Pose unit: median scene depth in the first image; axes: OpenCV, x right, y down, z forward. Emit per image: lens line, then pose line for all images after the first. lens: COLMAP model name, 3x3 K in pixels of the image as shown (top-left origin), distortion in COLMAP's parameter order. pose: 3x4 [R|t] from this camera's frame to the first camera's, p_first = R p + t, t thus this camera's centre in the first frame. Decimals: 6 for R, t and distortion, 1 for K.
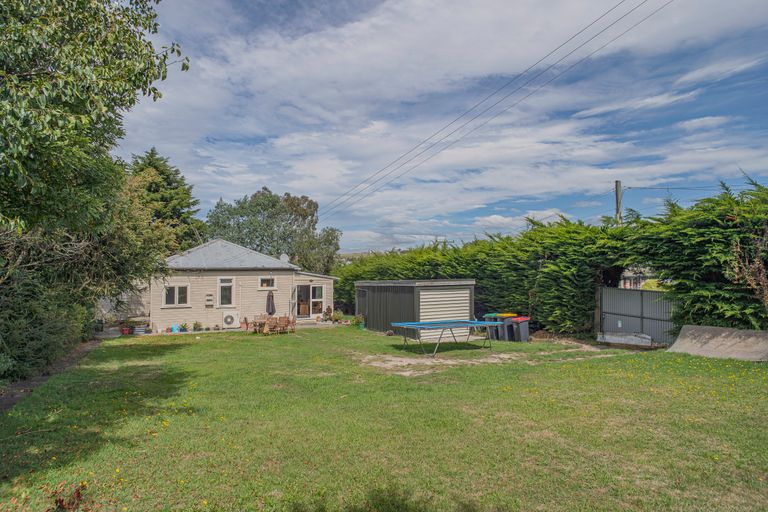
lens RADIAL K [[449.1, 0, 385.4], [0, 449.1, 251.4], [0, 0, 1]] dist [-0.008901, 0.000838]
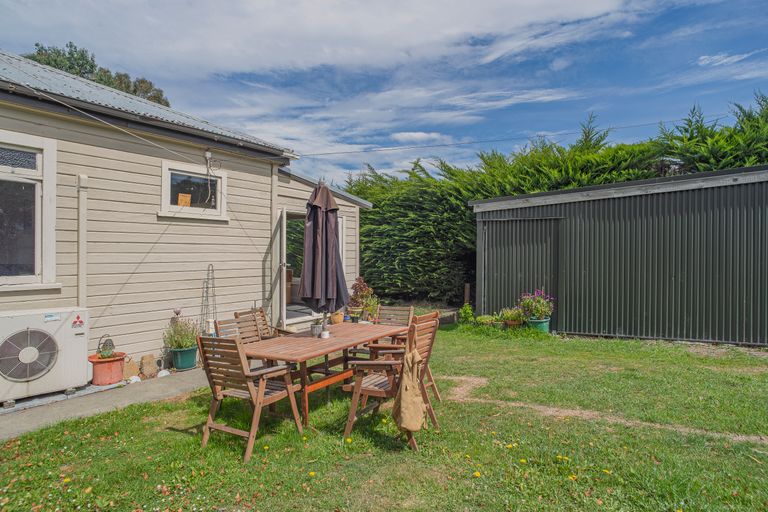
lens RADIAL K [[449.1, 0, 385.4], [0, 449.1, 251.4], [0, 0, 1]] dist [-0.008901, 0.000838]
pose [[0.830799, 0.006410, 0.556536, -0.316241], [-0.018006, 0.999720, 0.015364, 0.098443], [-0.556282, -0.022786, 0.830681, 0.725773]]
